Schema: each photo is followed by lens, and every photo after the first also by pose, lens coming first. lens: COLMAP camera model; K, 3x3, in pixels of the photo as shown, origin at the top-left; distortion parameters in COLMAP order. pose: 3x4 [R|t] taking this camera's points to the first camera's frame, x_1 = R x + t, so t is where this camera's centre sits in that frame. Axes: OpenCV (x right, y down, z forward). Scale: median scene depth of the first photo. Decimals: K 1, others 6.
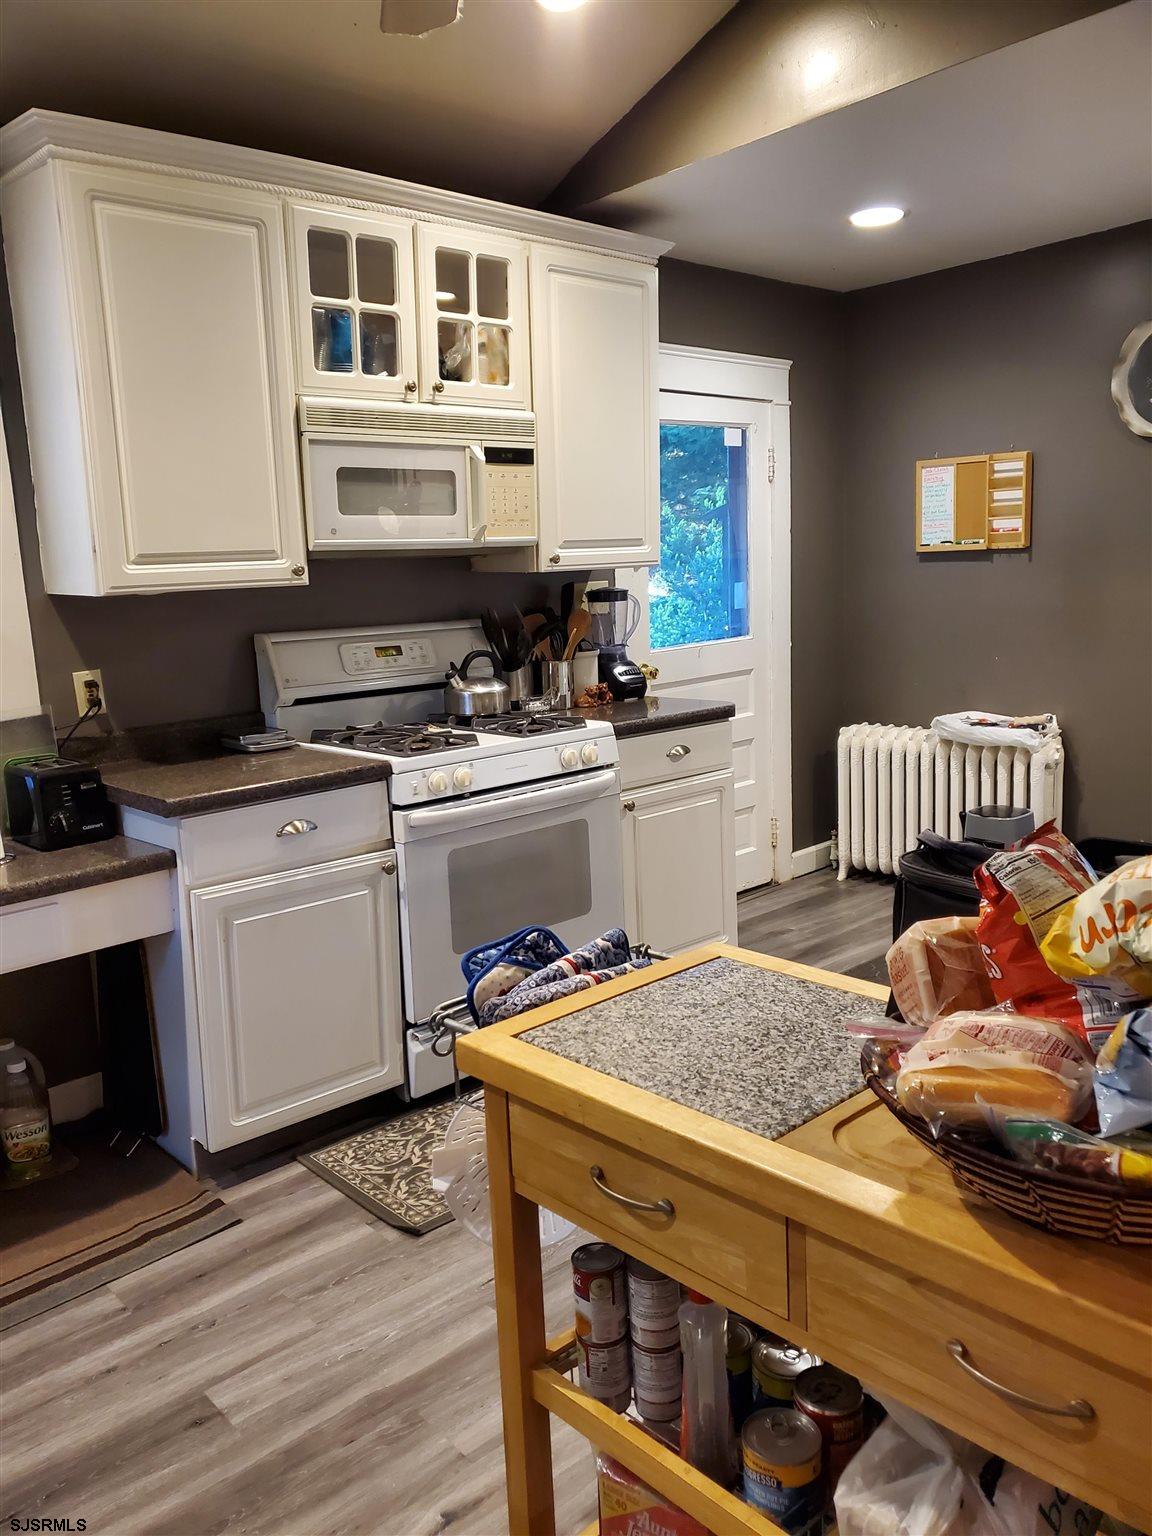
lens RADIAL K [[1203.9, 0, 576.0], [0, 1203.9, 768.0], [0, 0, 1]] dist [0.041638, -0.066467]
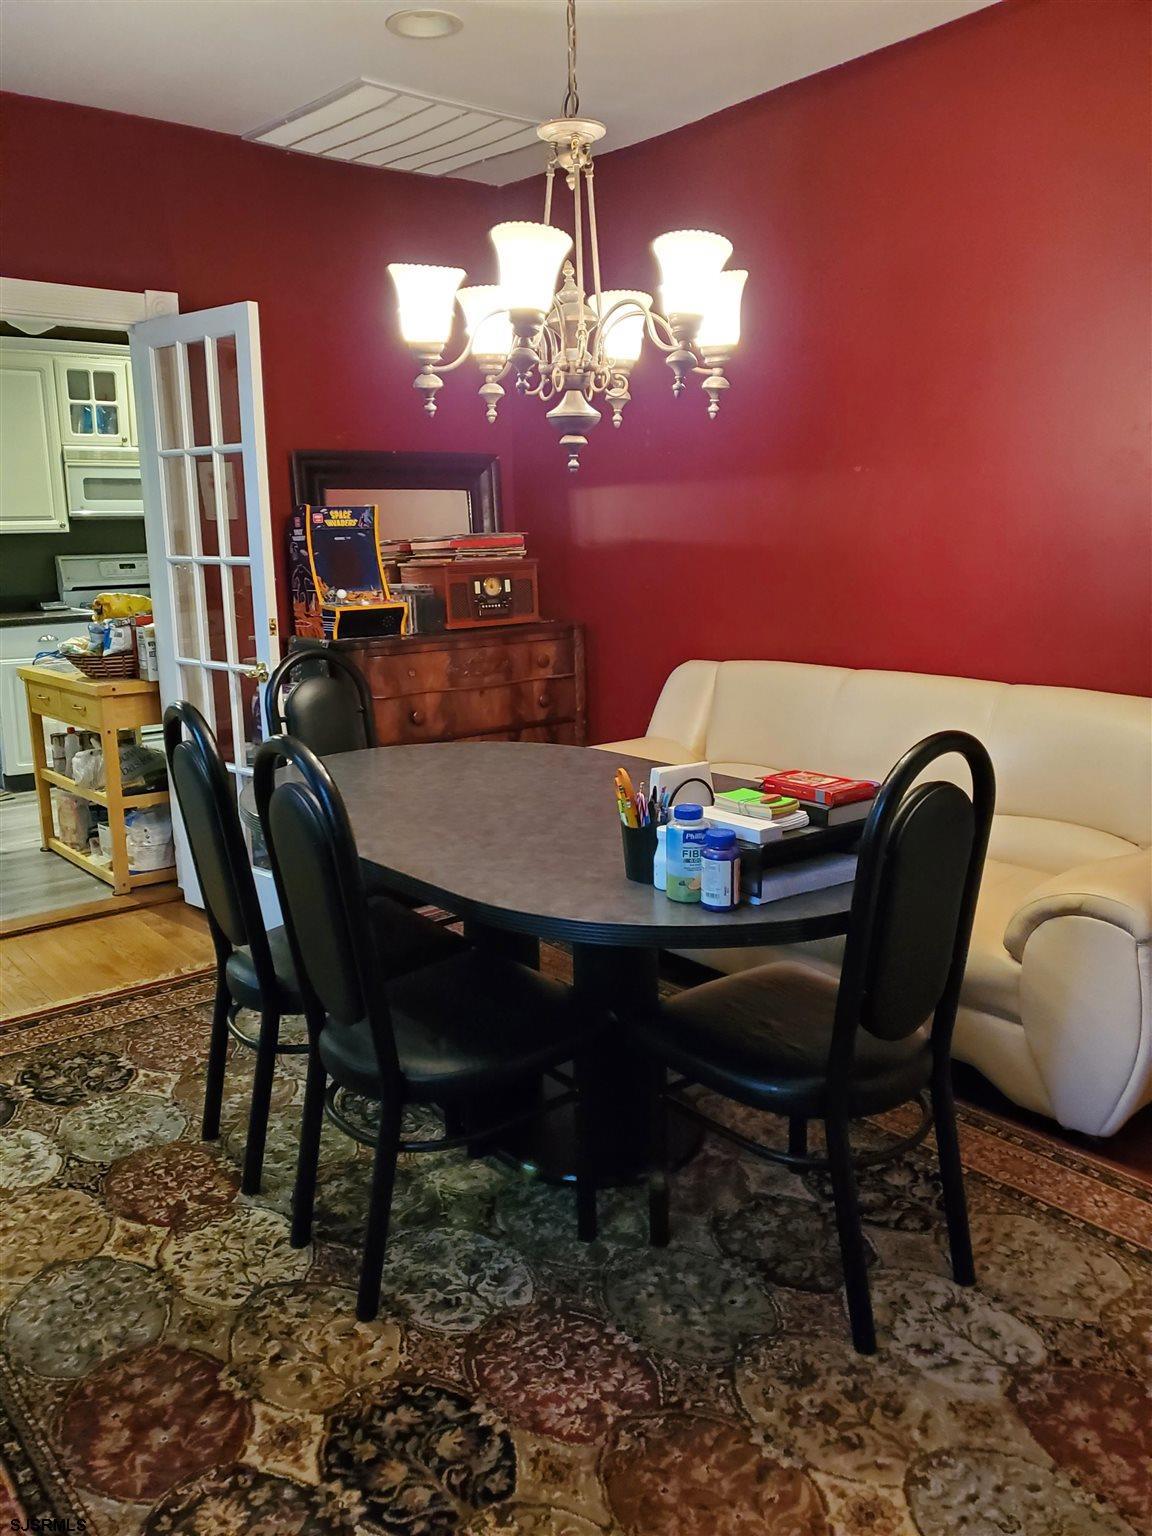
lens RADIAL K [[1209.4, 0, 571.0], [0, 1209.4, 739.8], [0, 0, 1]] dist [0.044380, 0.006884]
pose [[0.998547, 0.033241, -0.042417, 0.823559], [-0.032611, 0.999349, 0.015454, 0.165766], [0.042903, -0.014048, 0.998980, -1.214332]]
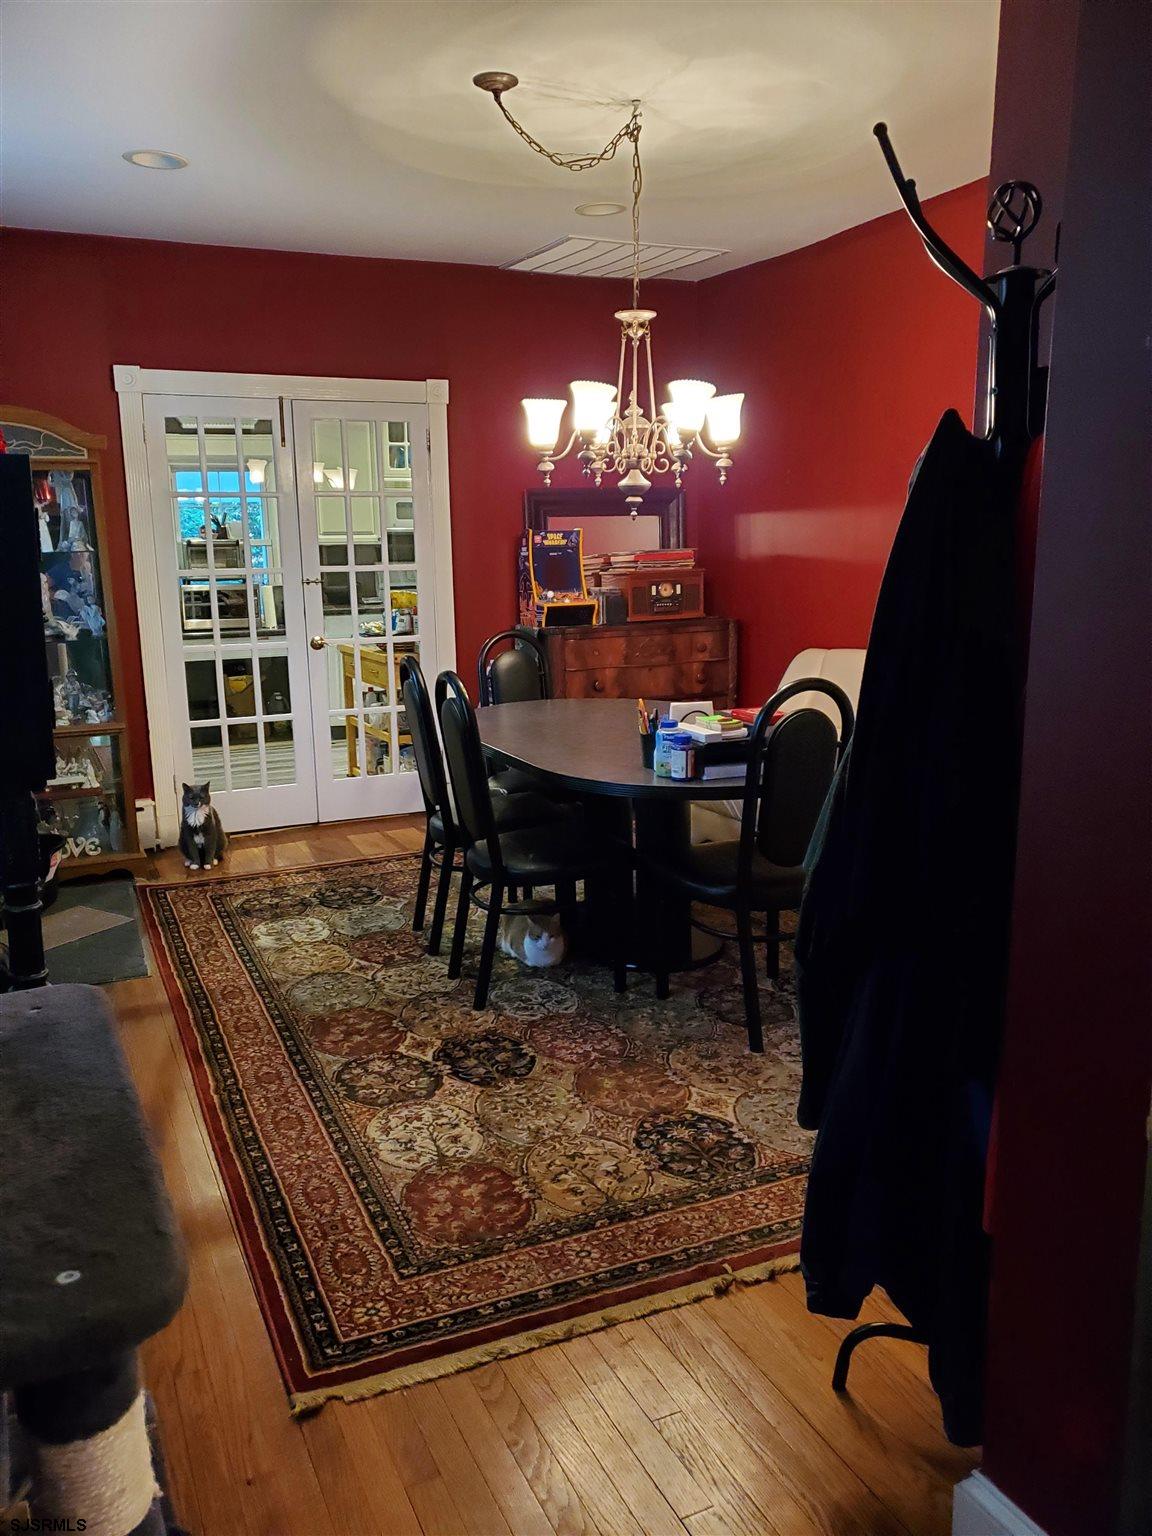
lens RADIAL K [[1253.5, 0, 575.4], [0, 1253.5, 719.6], [0, 0, 1]] dist [0.301559, -0.001469]
pose [[0.950430, 0.072133, -0.302458, 1.187993], [-0.073582, 0.997267, 0.006615, 0.216030], [0.302108, 0.015969, 0.953140, -1.777725]]
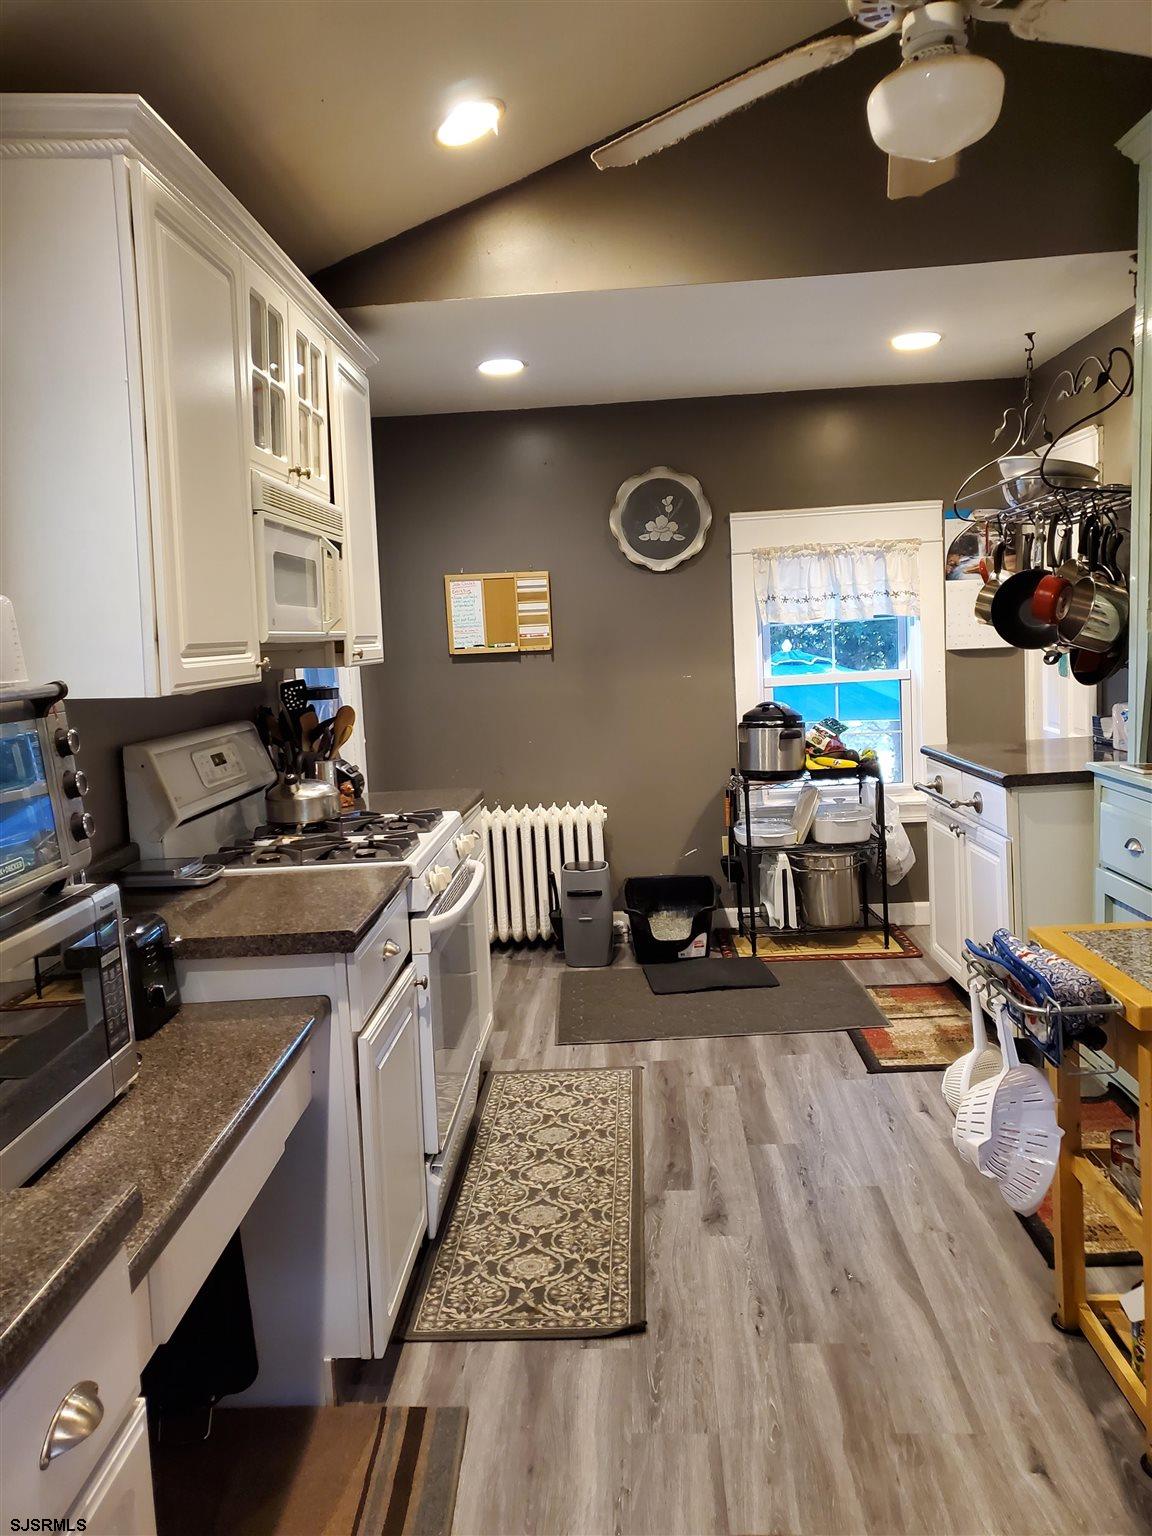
lens RADIAL K [[1209.4, 0, 571.0], [0, 1209.4, 739.8], [0, 0, 1]] dist [0.044380, 0.006884]
pose [[0.699986, -0.051830, 0.712274, -0.726111], [0.135879, 0.988810, -0.061582, -0.027109], [-0.701111, 0.139889, 0.699195, 0.246705]]
